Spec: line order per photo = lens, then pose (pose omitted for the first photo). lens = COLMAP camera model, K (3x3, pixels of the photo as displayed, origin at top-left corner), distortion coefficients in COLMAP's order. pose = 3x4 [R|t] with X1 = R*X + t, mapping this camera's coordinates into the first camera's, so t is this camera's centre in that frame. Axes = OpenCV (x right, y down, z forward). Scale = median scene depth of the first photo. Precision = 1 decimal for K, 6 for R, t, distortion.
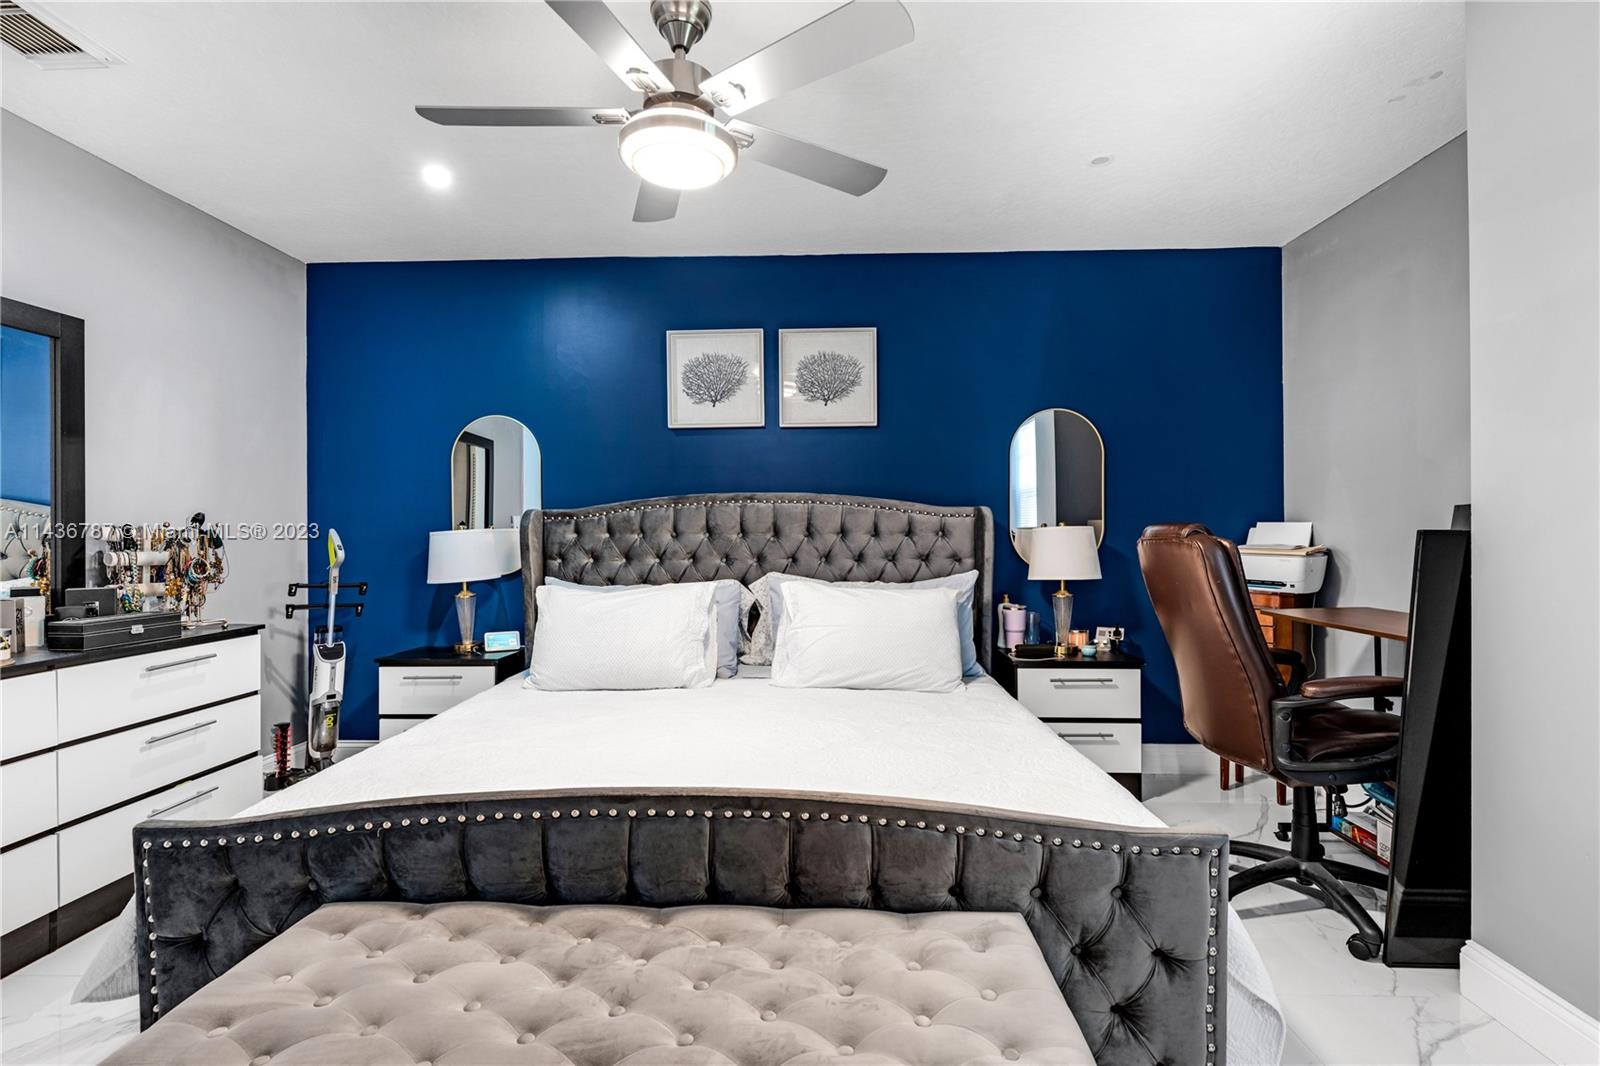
lens RADIAL K [[758.6, 0, 808.3], [0, 758.6, 528.0], [0, 0, 1]] dist [0.006234, -0.001925]
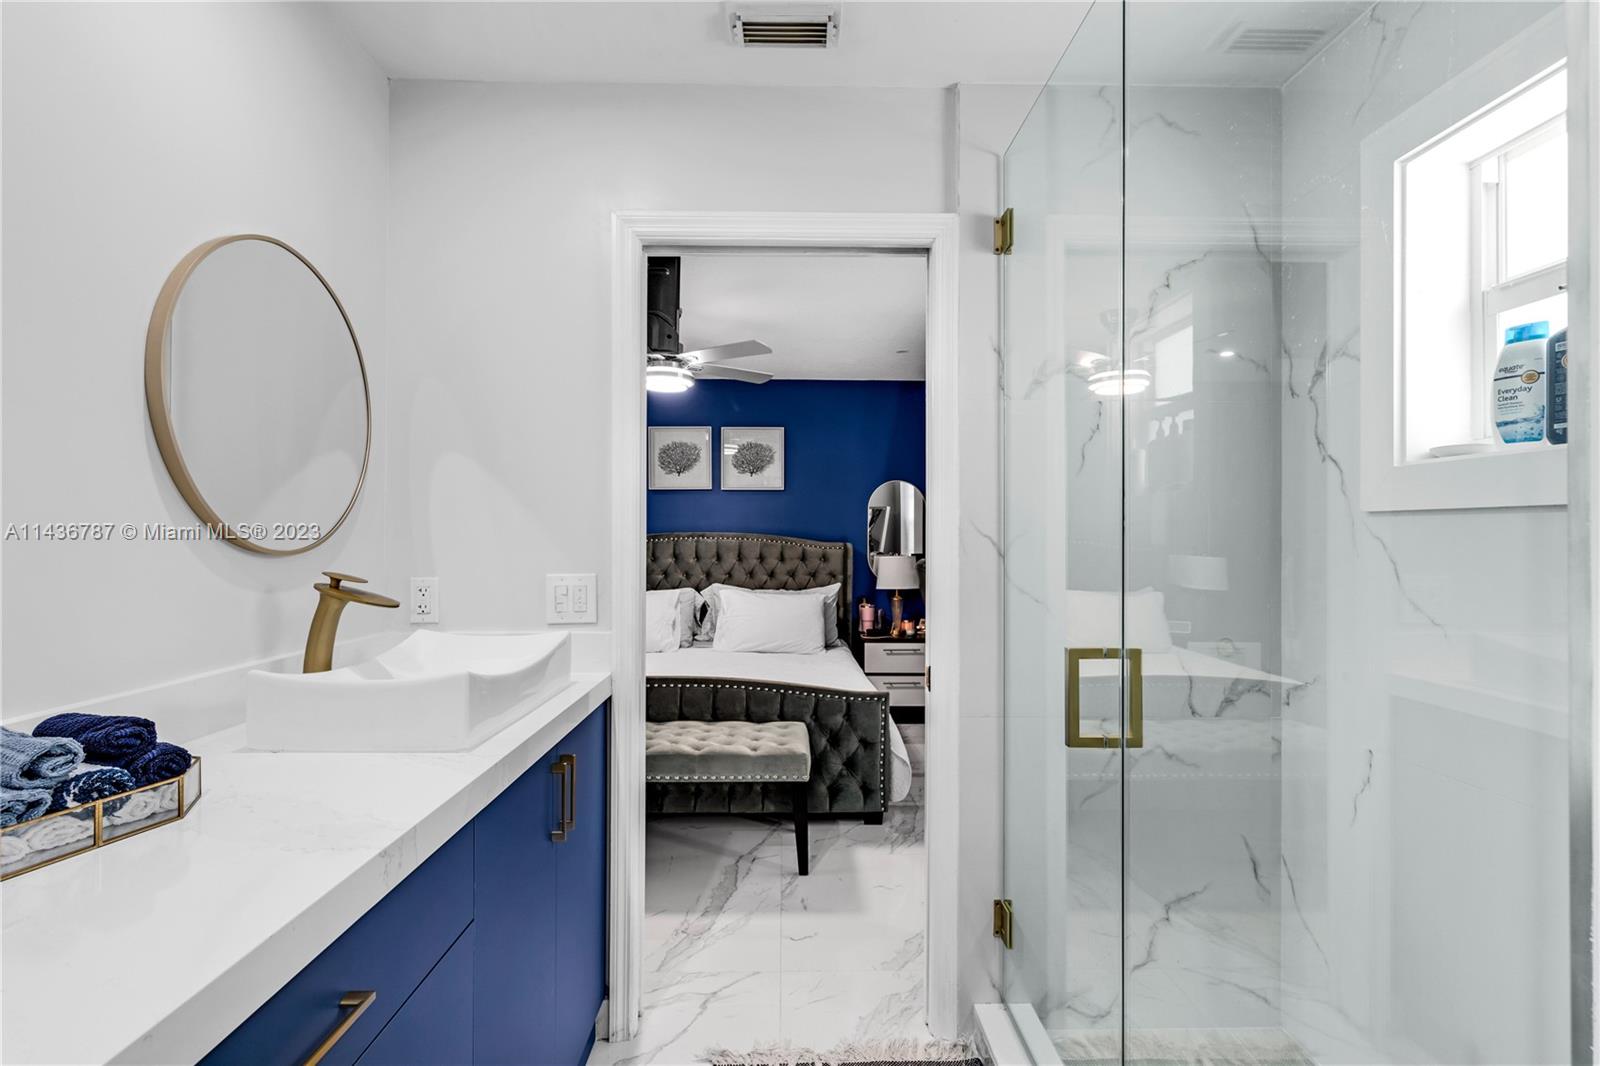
lens RADIAL K [[758.6, 0, 808.0], [0, 758.6, 532.9], [0, 0, 1]] dist [0.006234, -0.001925]
pose [[0.998496, 0.007318, 0.054331, 0.057190], [-0.007244, 0.999973, -0.001549, -0.045167], [-0.054341, 0.001153, 0.998522, -0.578108]]
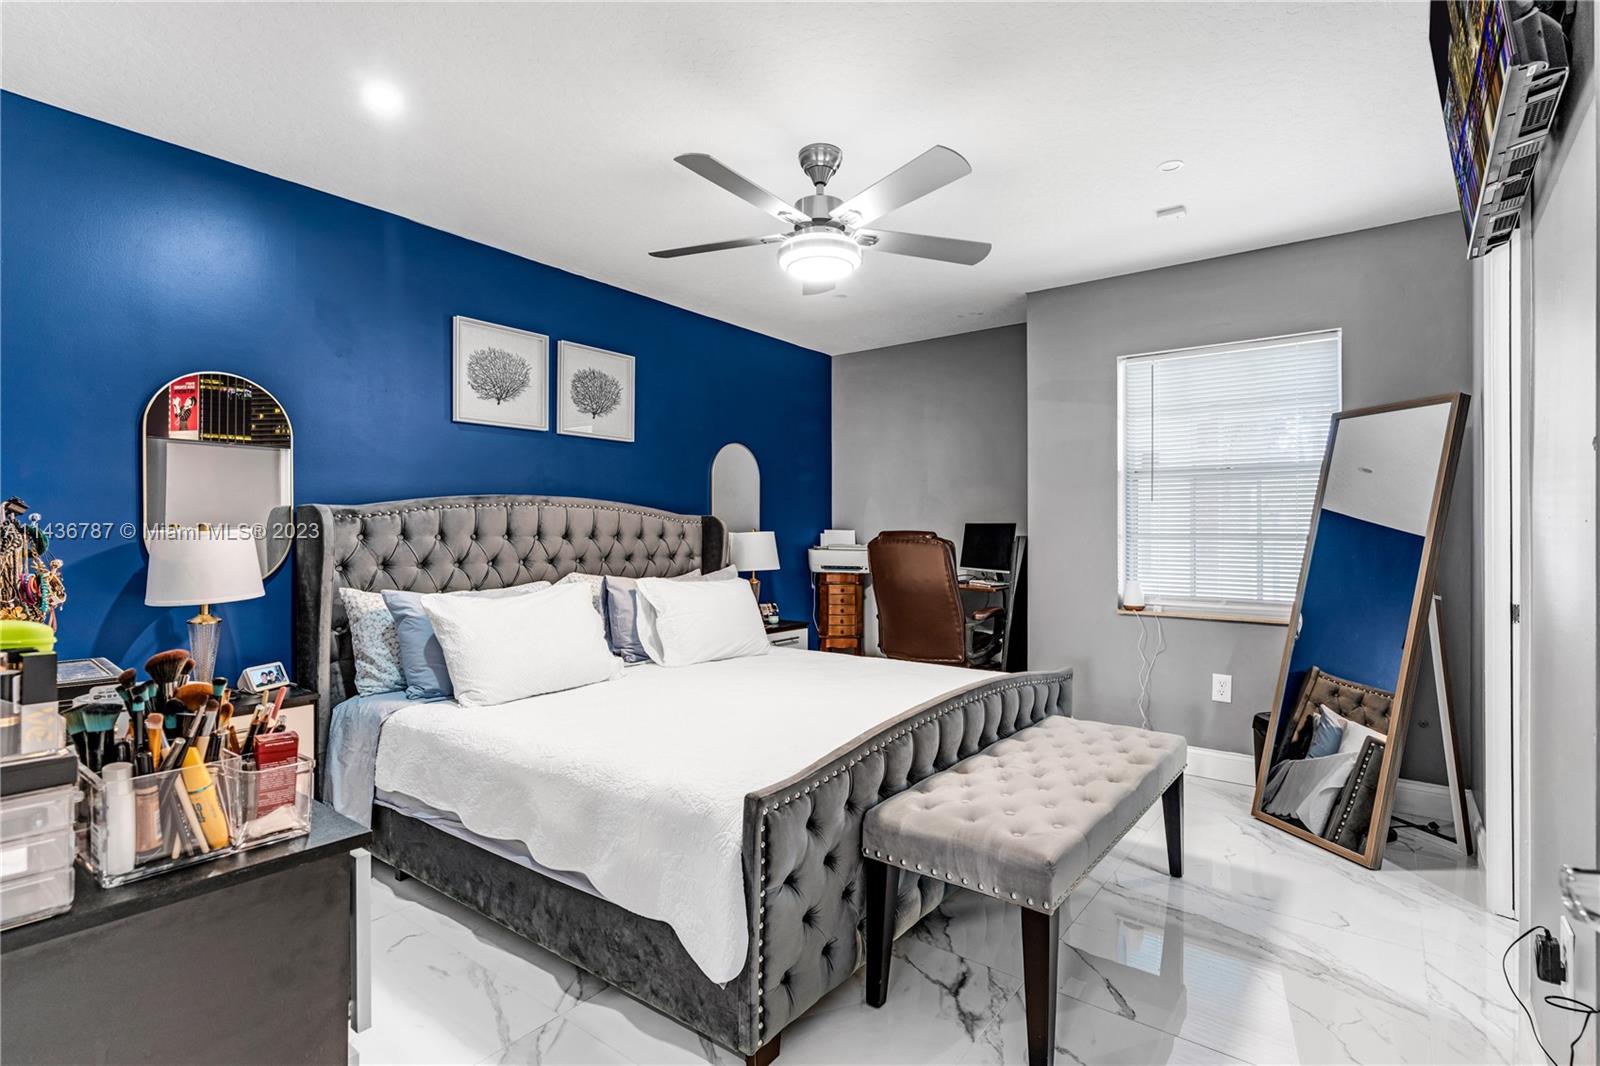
lens RADIAL K [[758.6, 0, 811.7], [0, 758.6, 538.7], [0, 0, 1]] dist [0.006234, -0.001925]
pose [[0.583123, 0.000299, 0.812384, -0.702816], [-0.010028, 0.999926, 0.006830, 0.000014], [-0.812322, -0.012129, 0.583083, 0.115624]]
